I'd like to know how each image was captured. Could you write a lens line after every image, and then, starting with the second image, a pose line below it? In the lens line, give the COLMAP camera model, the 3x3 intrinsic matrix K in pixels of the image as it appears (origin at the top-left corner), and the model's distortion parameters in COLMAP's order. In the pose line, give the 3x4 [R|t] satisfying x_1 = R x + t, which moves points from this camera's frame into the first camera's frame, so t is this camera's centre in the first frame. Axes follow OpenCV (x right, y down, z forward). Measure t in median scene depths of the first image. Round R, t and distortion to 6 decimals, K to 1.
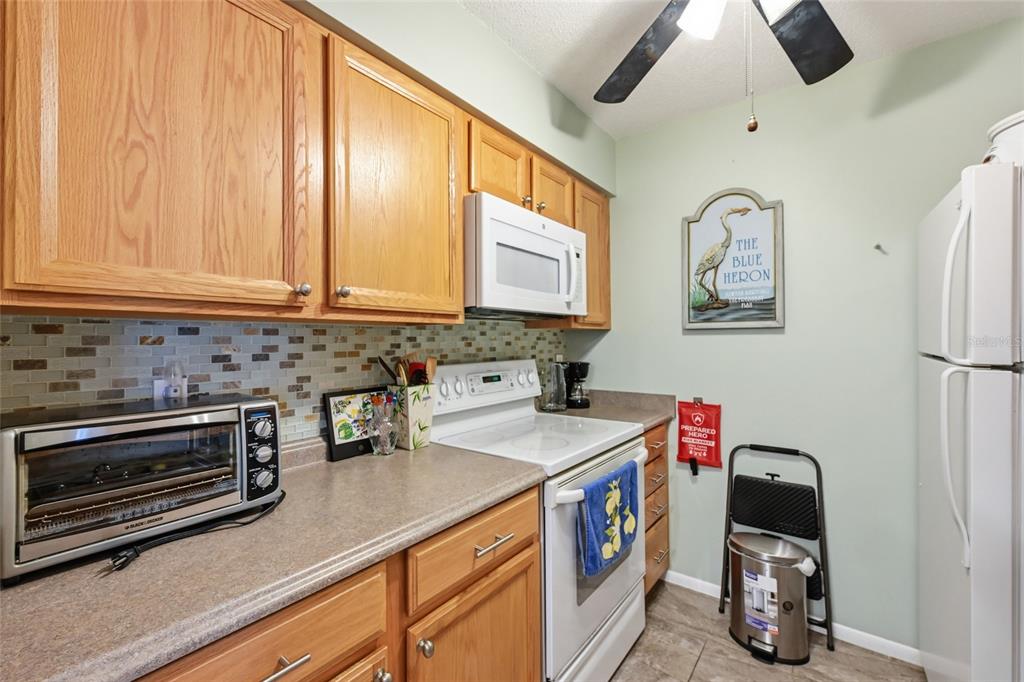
lens RADIAL K [[428.8, 0, 510.6], [0, 428.8, 331.5], [0, 0, 1]] dist [0.000579, -0.000113]
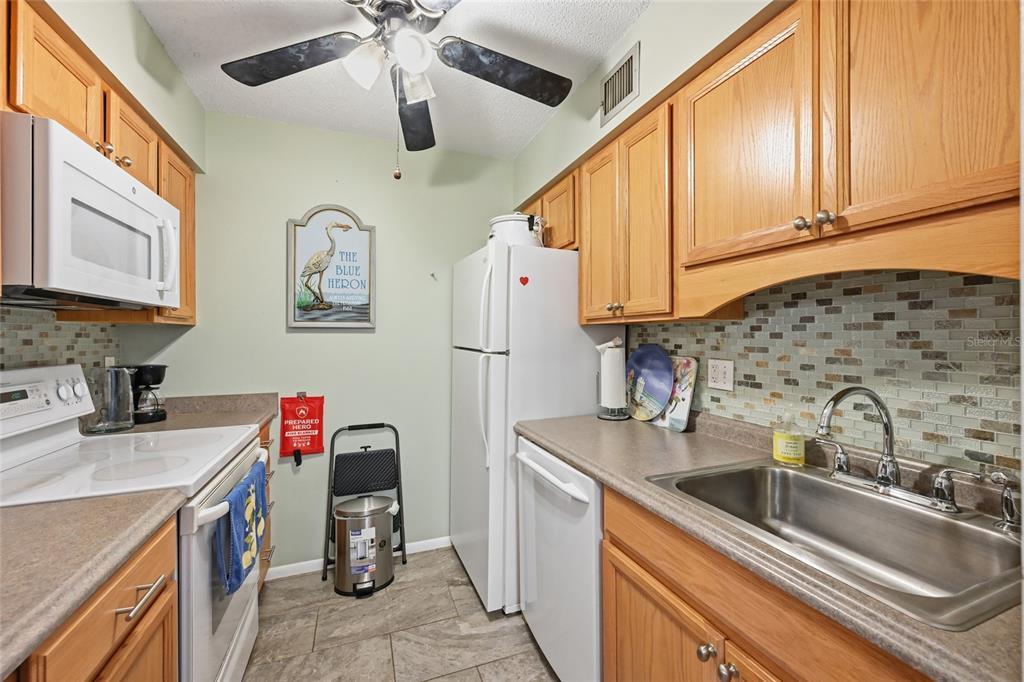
lens RADIAL K [[428.8, 0, 510.6], [0, 428.8, 331.5], [0, 0, 1]] dist [0.000579, -0.000113]
pose [[0.508343, 0.015645, 0.861013, -0.233192], [-0.019758, 0.999784, -0.006501, 0.000978], [-0.860928, -0.013707, 0.508542, 0.016631]]
